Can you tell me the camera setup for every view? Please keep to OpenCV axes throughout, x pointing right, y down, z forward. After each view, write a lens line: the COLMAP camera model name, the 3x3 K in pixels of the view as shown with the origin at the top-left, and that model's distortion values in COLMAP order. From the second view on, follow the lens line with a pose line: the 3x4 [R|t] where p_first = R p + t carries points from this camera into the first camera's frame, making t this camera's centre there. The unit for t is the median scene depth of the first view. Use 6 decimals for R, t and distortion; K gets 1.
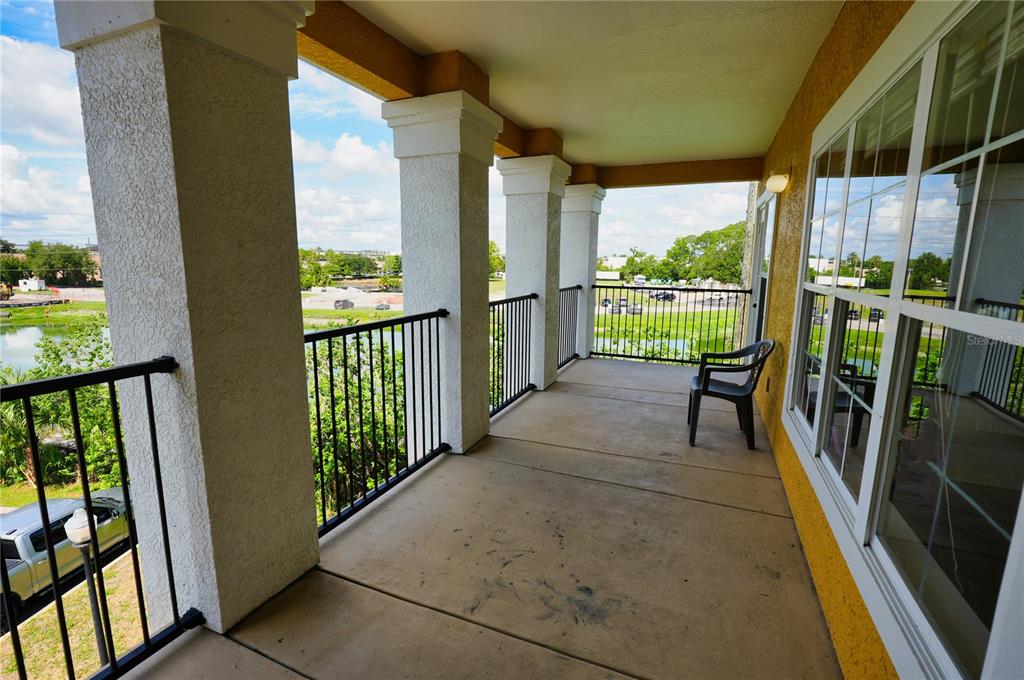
lens RADIAL K [[469.9, 0, 516.8], [0, 469.9, 338.2], [0, 0, 1]] dist [-0.009942, 0.000328]
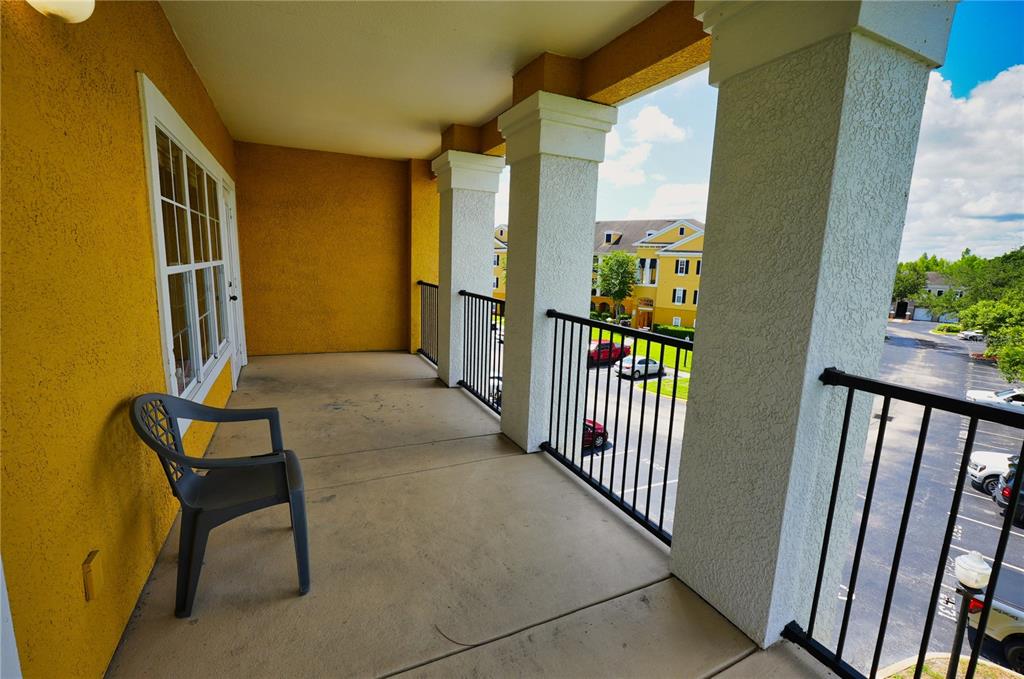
lens RADIAL K [[434.2, 0, 506.3], [0, 434.2, 337.4], [0, 0, 1]] dist [-0.009046, 0.000435]
pose [[-0.667327, 0.095109, -0.738667, 0.720257], [-0.161018, 0.949931, 0.267778, -0.287853], [0.727150, 0.297634, -0.618600, 1.819294]]
